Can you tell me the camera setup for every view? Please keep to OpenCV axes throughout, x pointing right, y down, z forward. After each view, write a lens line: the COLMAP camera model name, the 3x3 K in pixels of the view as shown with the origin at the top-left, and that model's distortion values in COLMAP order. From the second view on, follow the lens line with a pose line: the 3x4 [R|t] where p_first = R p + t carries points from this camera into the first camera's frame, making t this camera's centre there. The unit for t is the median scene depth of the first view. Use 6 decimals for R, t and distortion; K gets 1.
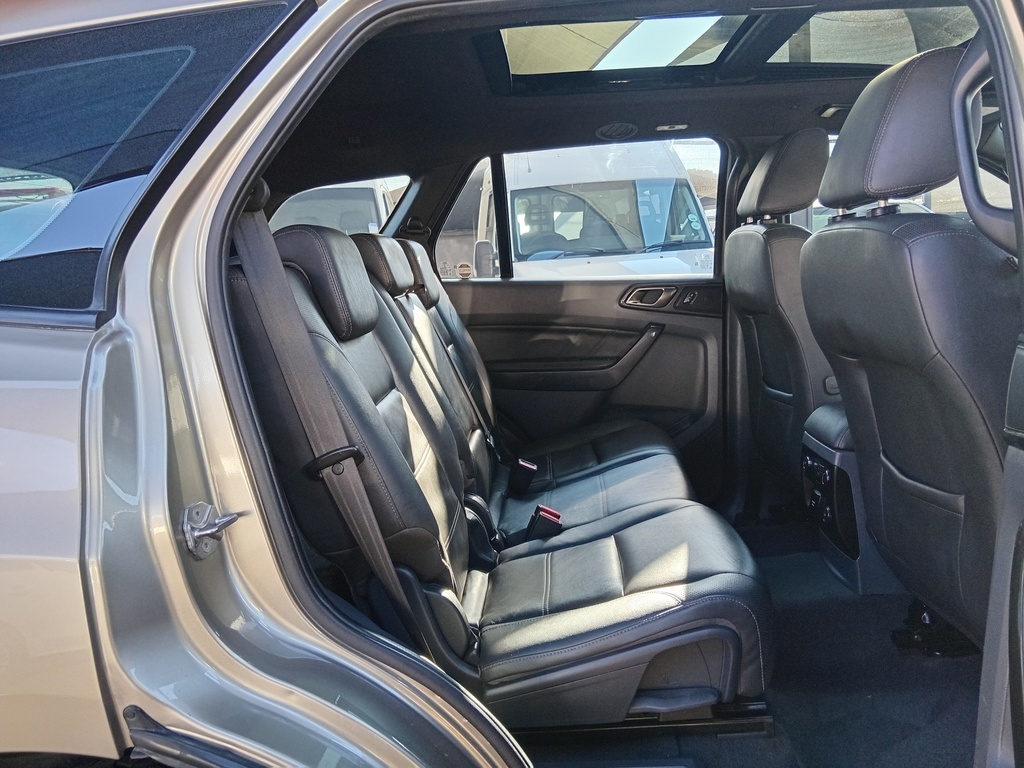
lens RADIAL K [[778.6, 0, 511.9], [0, 778.6, 384.8], [0, 0, 1]] dist [0.064686, -0.098951]
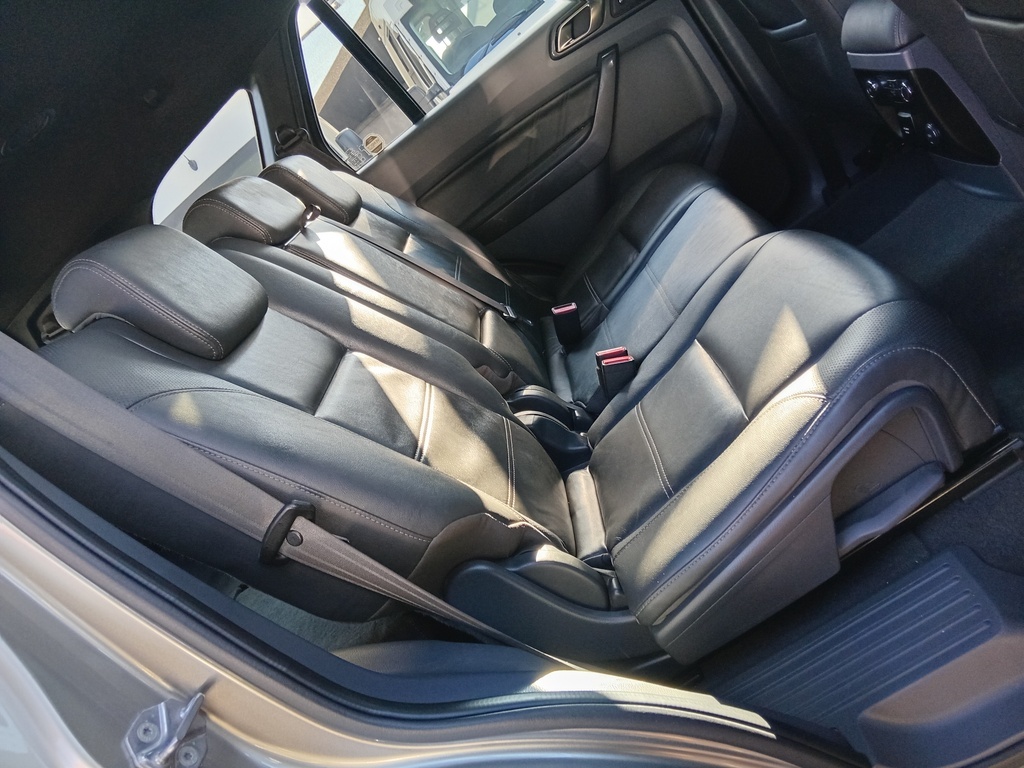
lens RADIAL K [[778.6, 0, 517.4], [0, 778.6, 389.7], [0, 0, 1]] dist [0.064686, -0.098951]
pose [[0.809262, -0.563096, -0.167386, 0.073665], [0.586539, 0.790363, 0.176913, -0.001964], [0.032676, -0.241348, 0.969888, 0.209673]]
